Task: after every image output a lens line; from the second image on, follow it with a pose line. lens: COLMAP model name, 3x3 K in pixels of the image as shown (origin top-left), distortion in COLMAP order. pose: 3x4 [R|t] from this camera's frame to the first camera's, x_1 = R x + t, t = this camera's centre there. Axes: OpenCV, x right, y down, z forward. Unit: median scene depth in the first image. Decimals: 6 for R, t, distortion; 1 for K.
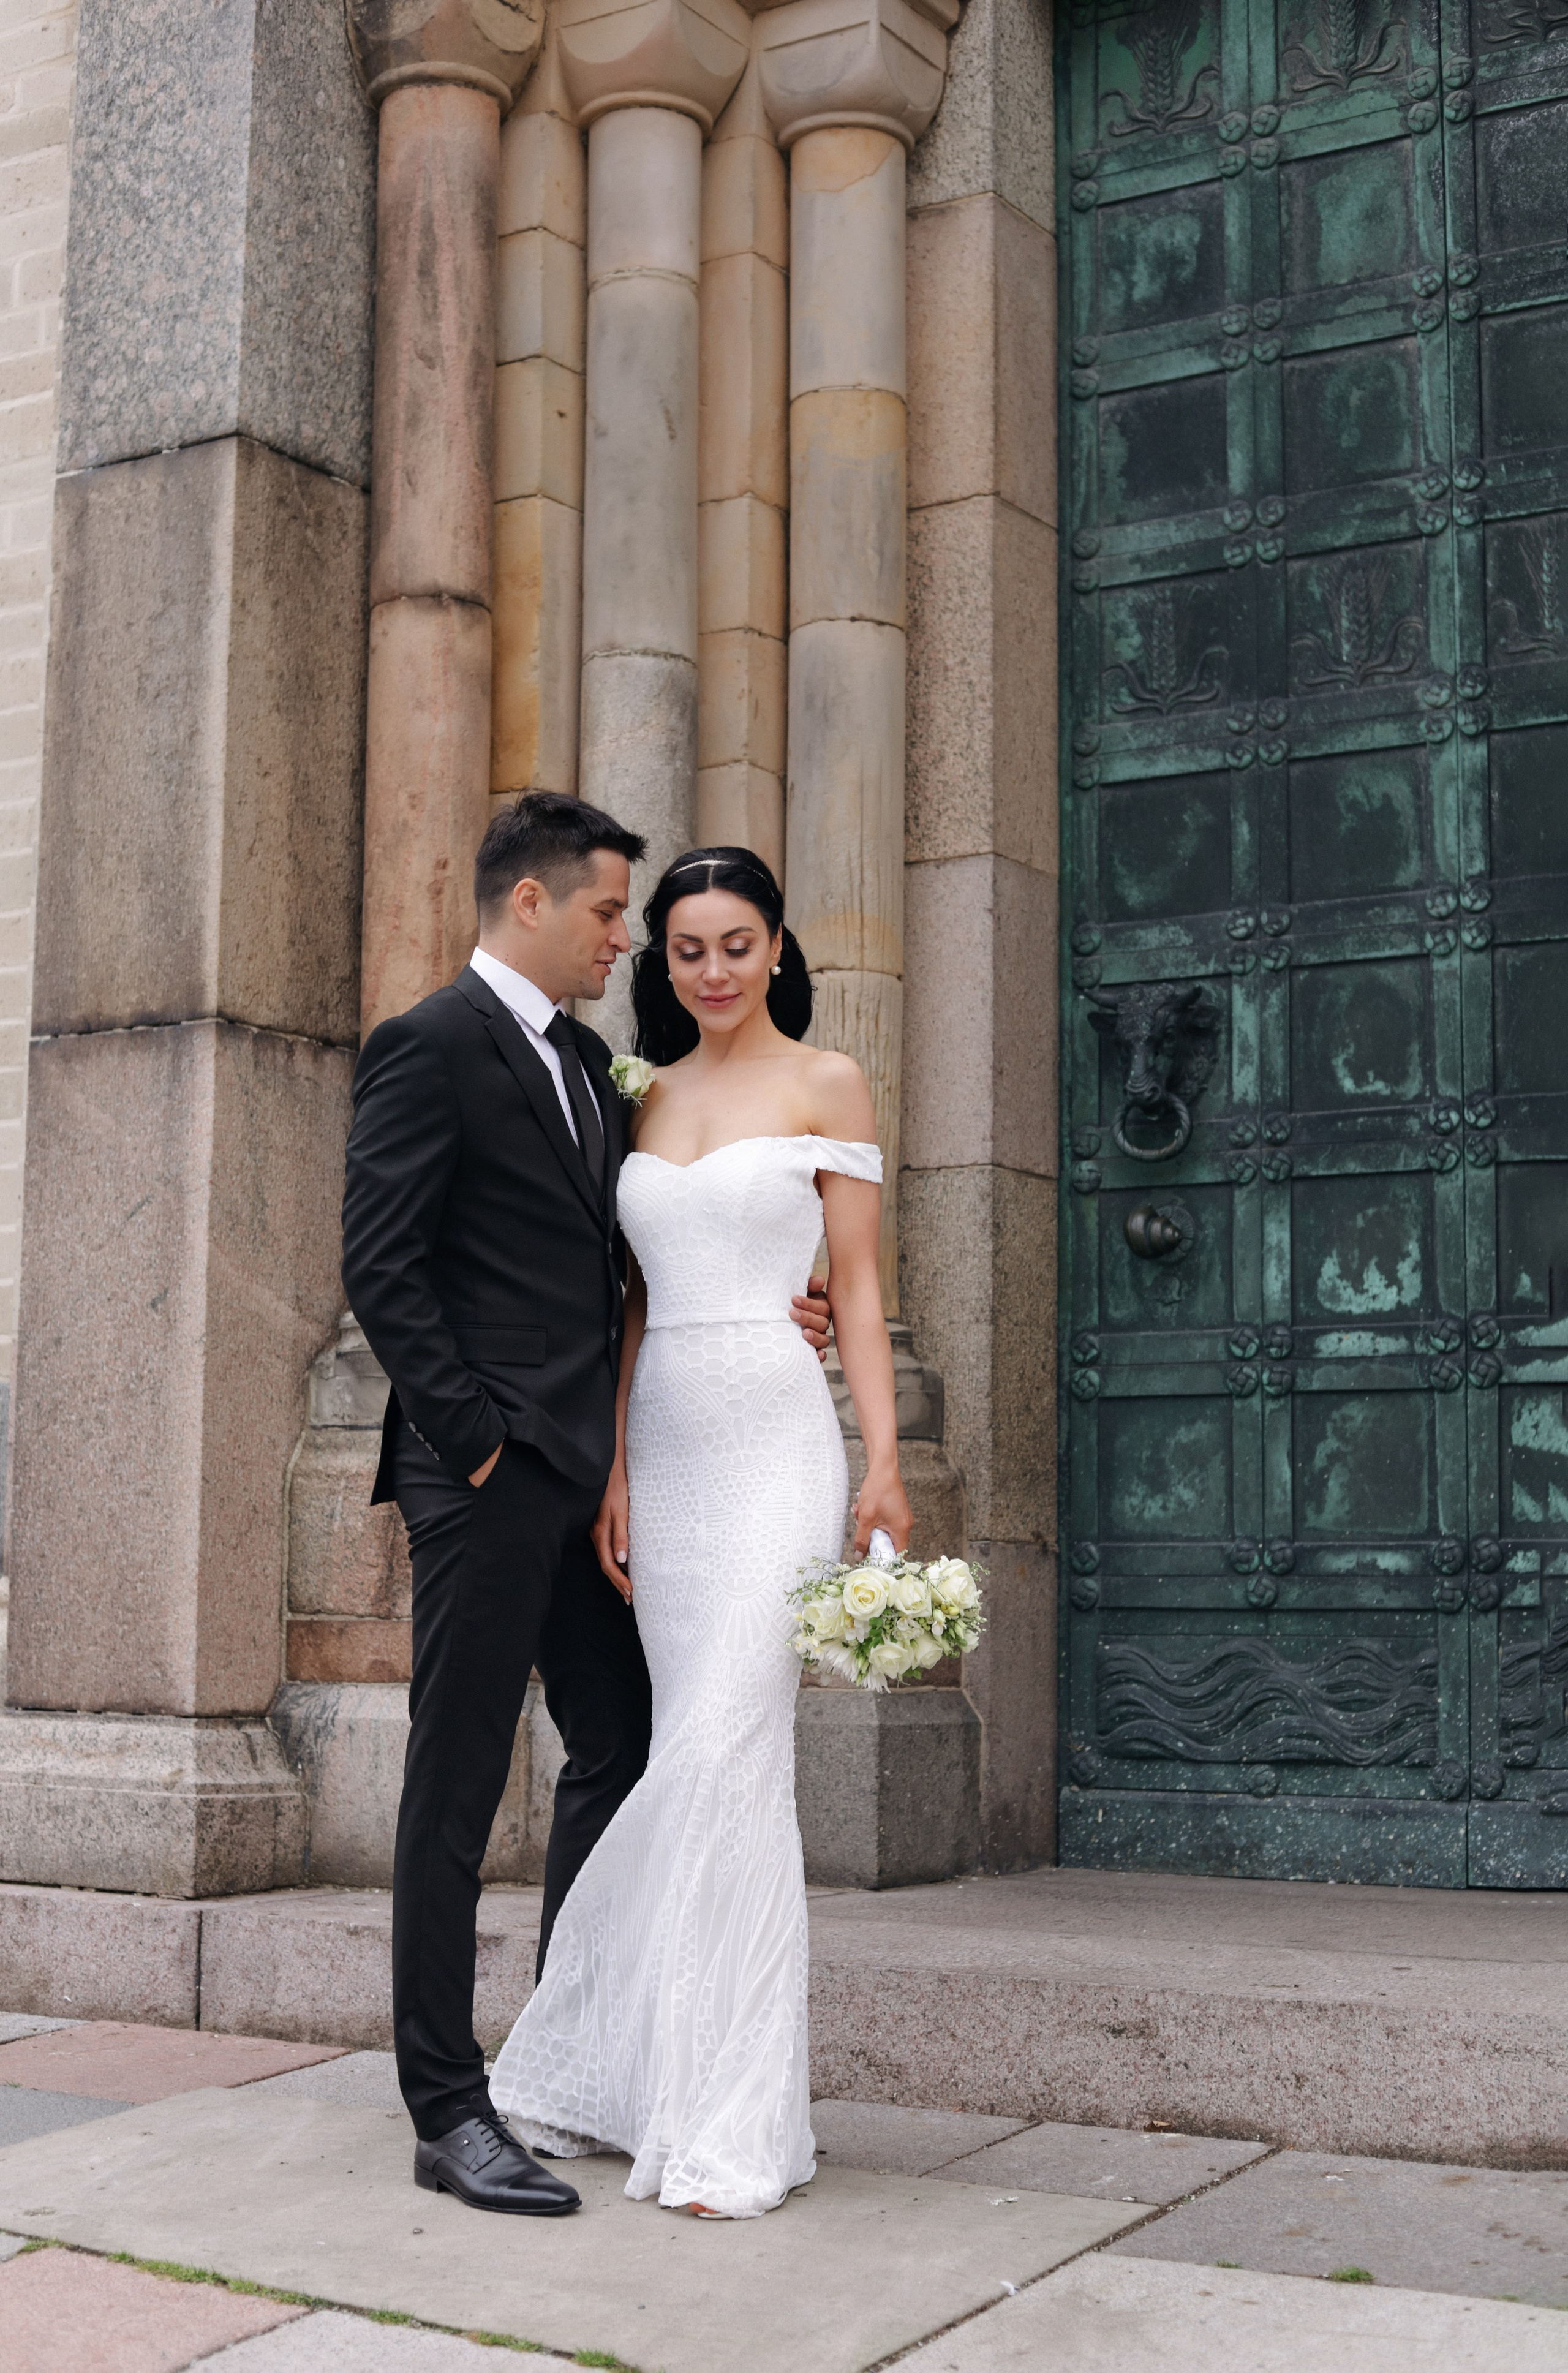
lens RADIAL K [[3436.7, 0, 771.9], [0, 3436.7, 1200.7], [0, 0, 1]] dist [-0.116651, 0.000000]
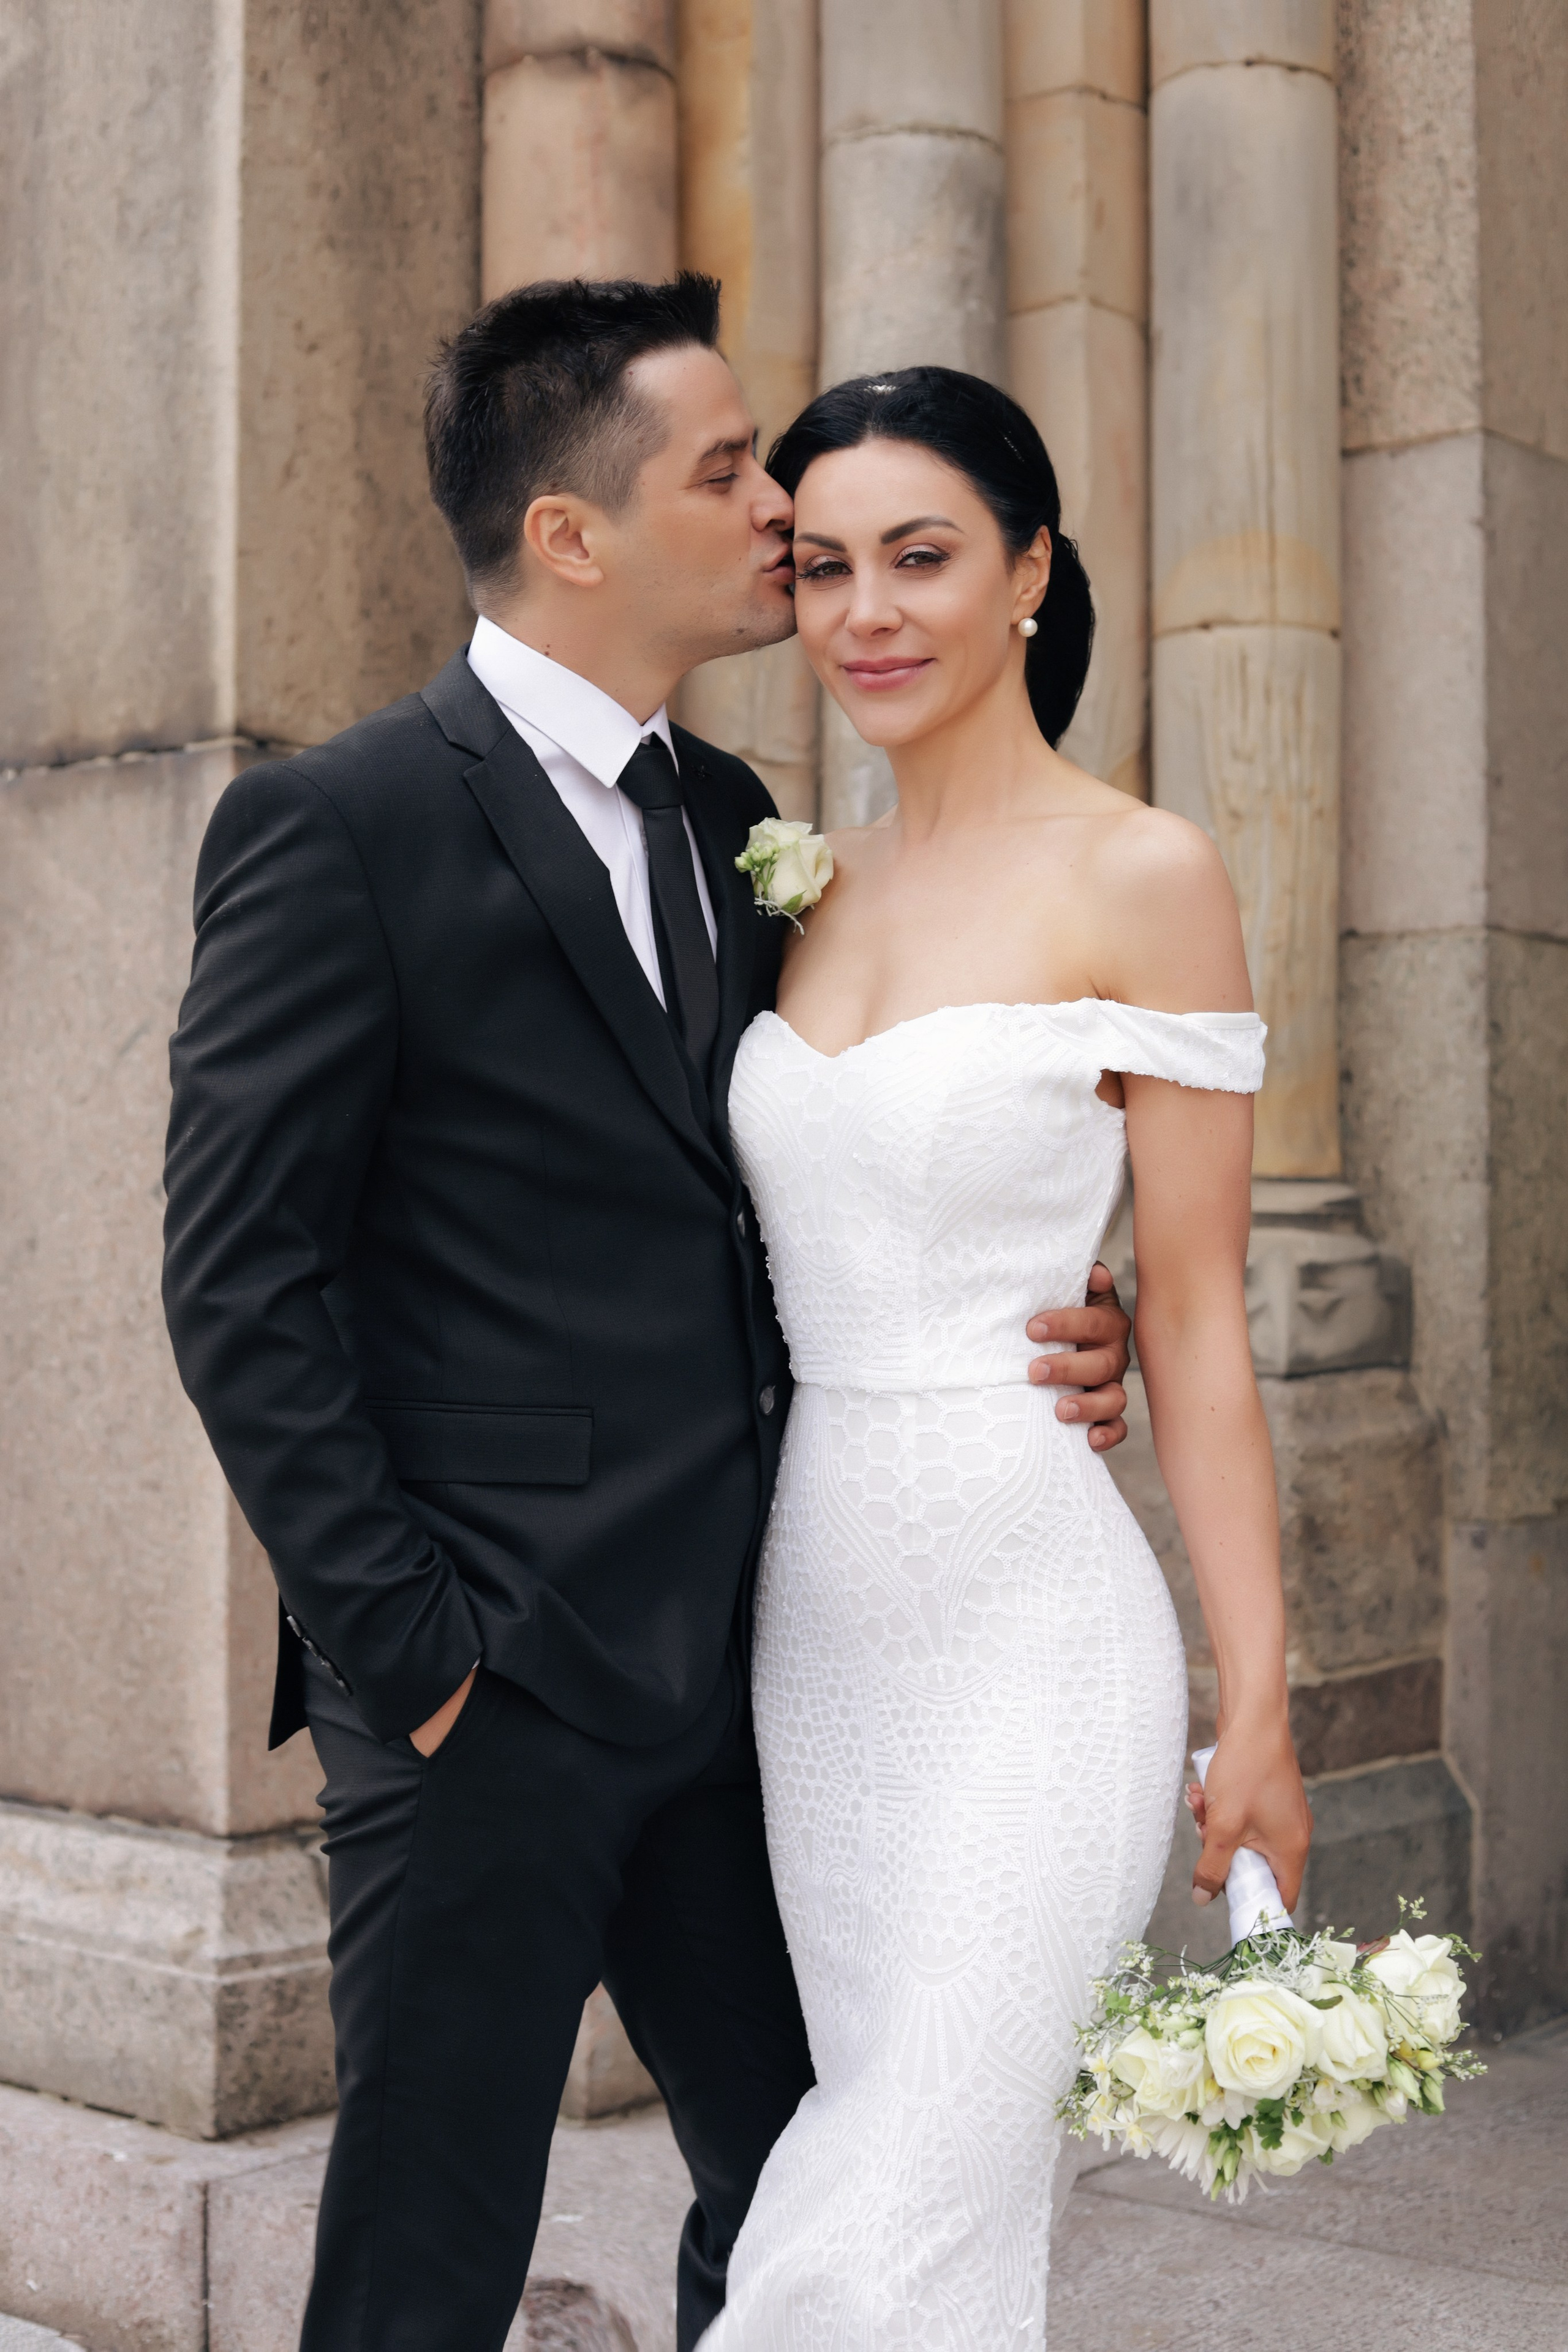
lens RADIAL K [[3406.4, 0, 776.1], [0, 3406.4, 1179.2], [0, 0, 1]] dist [-0.116651, 0.000000]
pose [[0.989606, -0.012907, -0.143223, 0.023885], [0.026933, 0.994976, 0.096428, -0.028689], [0.141258, -0.099283, 0.984982, 0.370981]]
